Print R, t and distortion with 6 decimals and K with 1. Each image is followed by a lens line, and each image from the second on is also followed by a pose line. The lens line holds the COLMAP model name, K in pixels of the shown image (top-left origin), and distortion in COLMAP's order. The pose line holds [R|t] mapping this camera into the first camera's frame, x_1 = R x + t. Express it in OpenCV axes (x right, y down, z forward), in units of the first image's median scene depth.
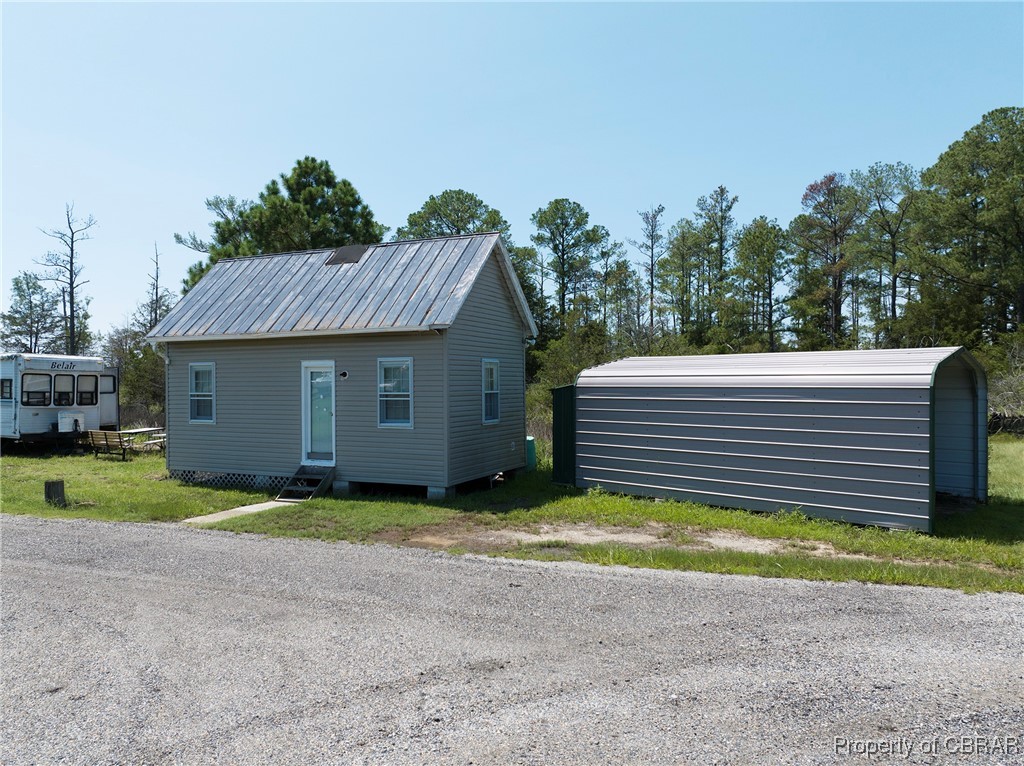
lens RADIAL K [[714.7, 0, 512.0], [0, 714.7, 383.0], [0, 0, 1]] dist [-0.007398, -0.057392]
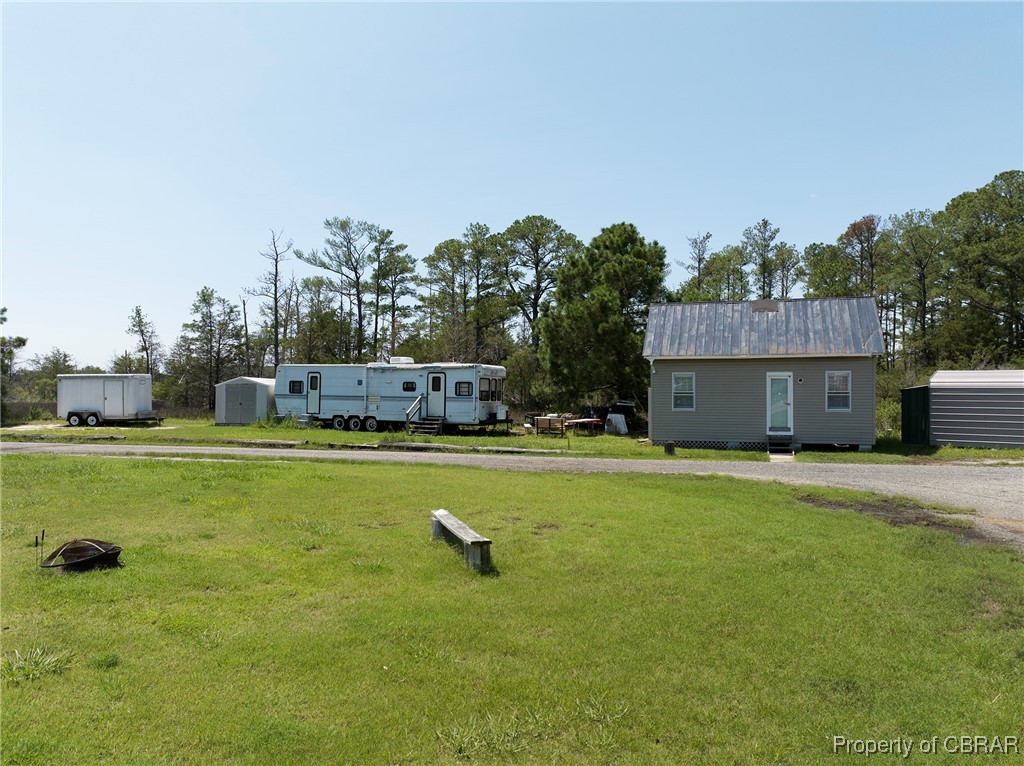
lens RADIAL K [[714.7, 0, 512.0], [0, 714.7, 383.0], [0, 0, 1]] dist [-0.007398, -0.057392]
pose [[0.995541, 0.003040, 0.094286, -0.419329], [-0.002773, 0.999992, -0.002954, 0.000332], [-0.094294, 0.002680, 0.995541, -0.242369]]
